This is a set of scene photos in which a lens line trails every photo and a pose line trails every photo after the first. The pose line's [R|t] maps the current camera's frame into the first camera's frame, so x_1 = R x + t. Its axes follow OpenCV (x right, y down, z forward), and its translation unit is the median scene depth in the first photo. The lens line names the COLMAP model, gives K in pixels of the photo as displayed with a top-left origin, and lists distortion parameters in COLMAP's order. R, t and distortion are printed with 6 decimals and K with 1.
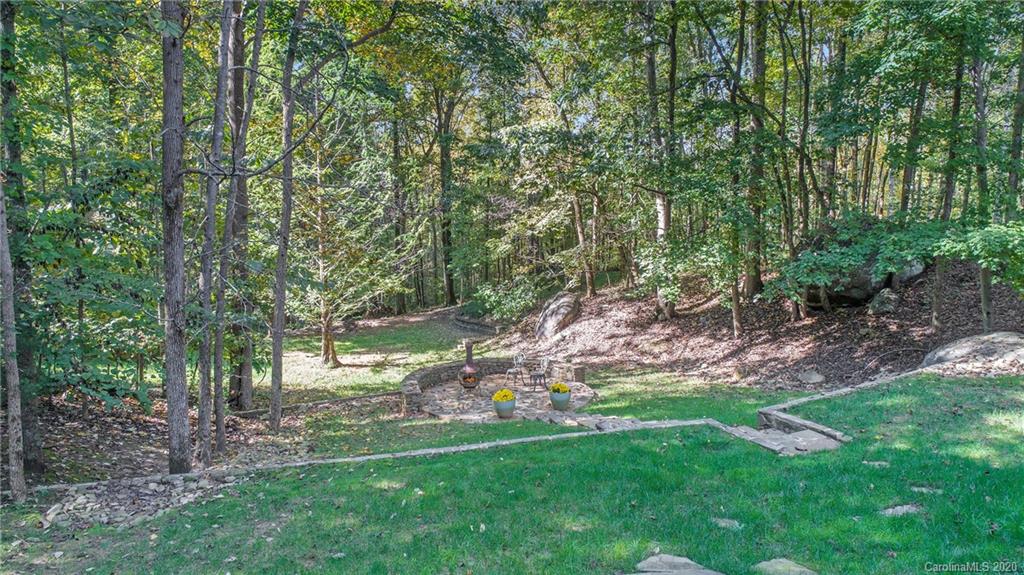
lens RADIAL K [[680.8, 0, 514.2], [0, 680.8, 287.5], [0, 0, 1]] dist [-0.007777, -0.001229]
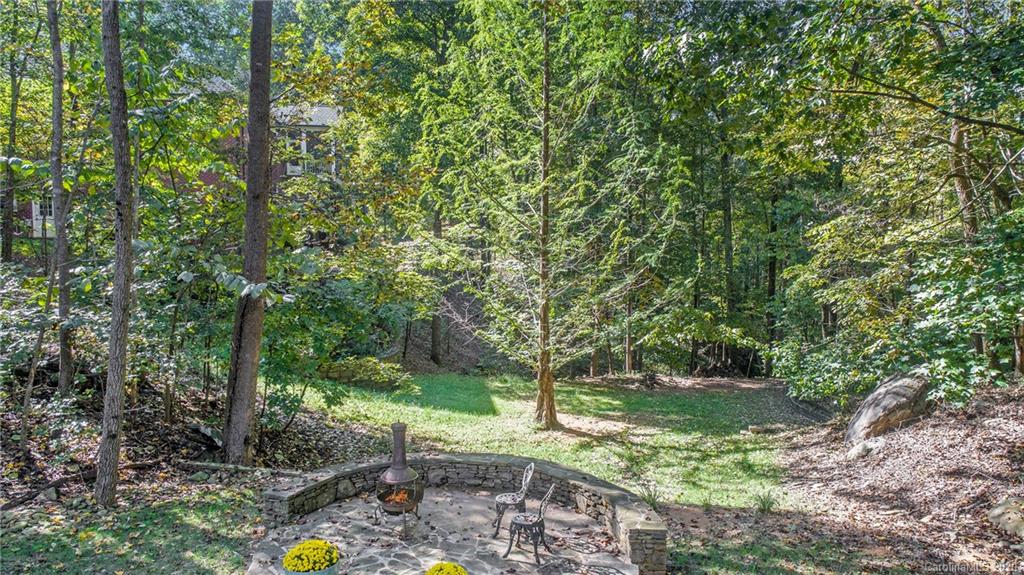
lens RADIAL K [[680.8, 0, 510.3], [0, 680.8, 286.8], [0, 0, 1]] dist [-0.007777, -0.001229]
pose [[0.729465, 0.037987, -0.682962, 0.211010], [-0.090973, 0.994975, -0.041827, -0.003713], [0.677941, 0.092642, 0.729255, 0.428794]]
